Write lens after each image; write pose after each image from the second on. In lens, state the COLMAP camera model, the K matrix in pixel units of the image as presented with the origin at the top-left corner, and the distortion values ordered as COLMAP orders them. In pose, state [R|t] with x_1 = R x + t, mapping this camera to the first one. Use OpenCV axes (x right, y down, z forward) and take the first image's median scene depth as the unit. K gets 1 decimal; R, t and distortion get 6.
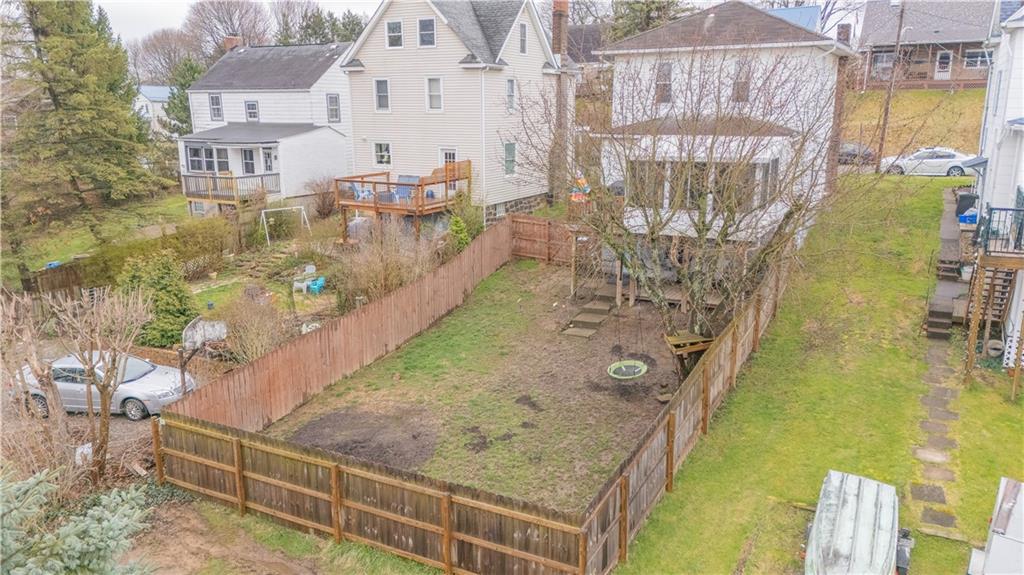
lens RADIAL K [[753.3, 0, 515.8], [0, 753.3, 288.5], [0, 0, 1]] dist [0.051538, -0.032612]
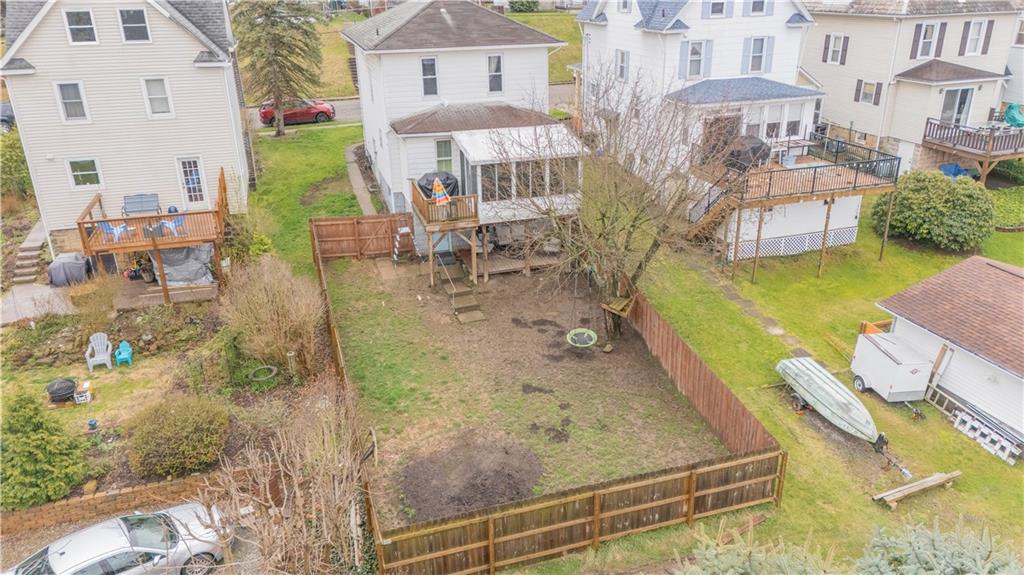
lens RADIAL K [[753.3, 0, 518.0], [0, 753.3, 287.0], [0, 0, 1]] dist [0.051538, -0.032612]
pose [[0.697606, -0.282028, 0.658640, -0.682864], [0.178145, 0.958677, 0.221819, -0.255788], [-0.693982, -0.037409, 0.719020, 0.128092]]
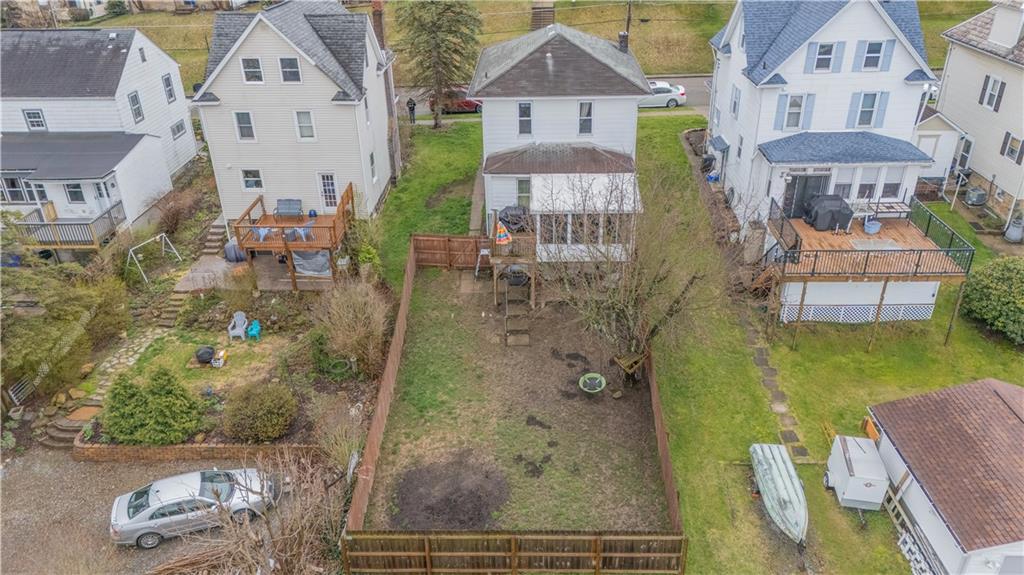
lens RADIAL K [[753.3, 0, 518.7], [0, 753.3, 287.8], [0, 0, 1]] dist [0.051538, -0.032612]
pose [[0.891257, -0.225556, 0.393428, -0.471739], [0.118822, 0.953377, 0.277405, -0.451589], [-0.437656, -0.200491, 0.876505, -0.185762]]
